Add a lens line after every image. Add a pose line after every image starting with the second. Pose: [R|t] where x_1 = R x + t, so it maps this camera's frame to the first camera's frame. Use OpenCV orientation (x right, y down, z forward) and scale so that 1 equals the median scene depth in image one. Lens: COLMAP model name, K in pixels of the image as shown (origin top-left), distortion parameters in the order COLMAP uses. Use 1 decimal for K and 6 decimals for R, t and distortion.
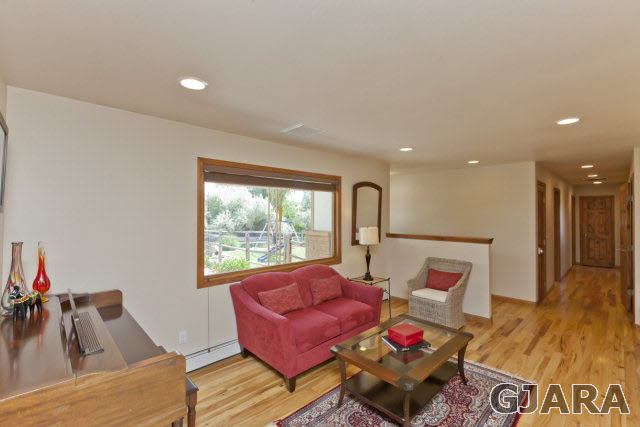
lens RADIAL K [[287.7, 0, 318.0], [0, 287.7, 210.1], [0, 0, 1]] dist [-0.001906, -0.001764]
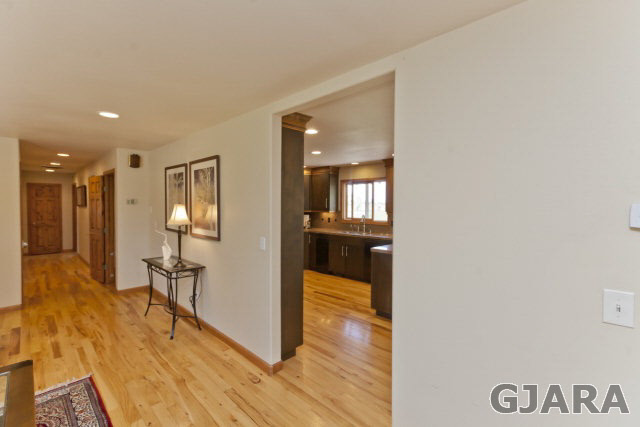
lens RADIAL K [[287.7, 0, 320.8], [0, 287.7, 211.1], [0, 0, 1]] dist [-0.001906, -0.001764]
pose [[-0.053240, -0.029649, 0.998141, -0.167137], [-0.018795, 0.999412, 0.028685, 0.000557], [-0.998405, -0.017233, -0.053766, 0.186281]]
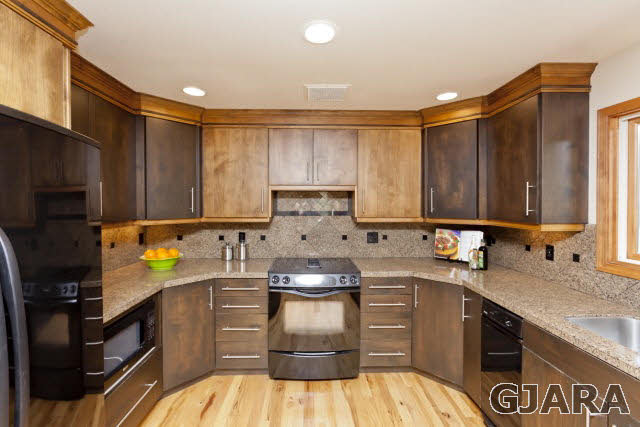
lens RADIAL K [[287.7, 0, 313.9], [0, 287.7, 209.0], [0, 0, 1]] dist [-0.001906, -0.001764]
pose [[0.662731, -0.018626, 0.748626, 0.899411], [-0.005730, 0.999535, 0.029941, 0.007290], [-0.748835, -0.024132, 0.662316, 0.014543]]
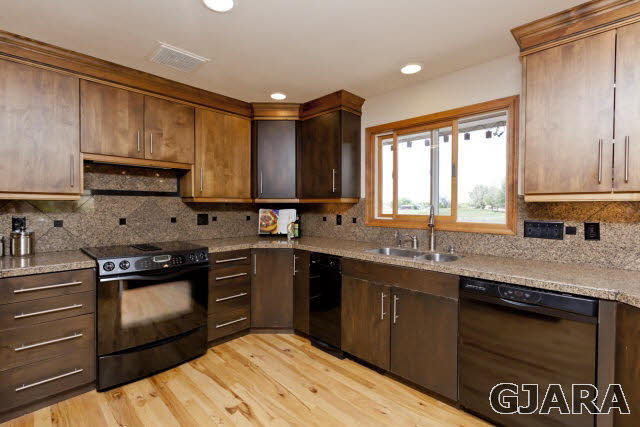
lens RADIAL K [[287.7, 0, 314.2], [0, 287.7, 211.0], [0, 0, 1]] dist [-0.001906, -0.001764]
pose [[-0.035968, -0.026600, 0.998999, 0.793245], [-0.017959, 0.999501, 0.025966, 0.059768], [-0.999192, -0.017007, -0.036428, 0.138921]]
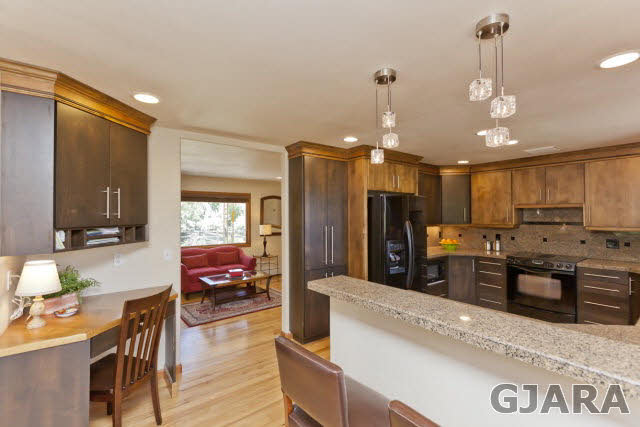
lens RADIAL K [[287.7, 0, 320.2], [0, 287.7, 210.5], [0, 0, 1]] dist [-0.001906, -0.001764]
pose [[0.995338, -0.009261, -0.096008, 0.699660], [0.008692, 0.999942, -0.006339, -0.006793], [0.096061, 0.005475, 0.995360, -0.654395]]
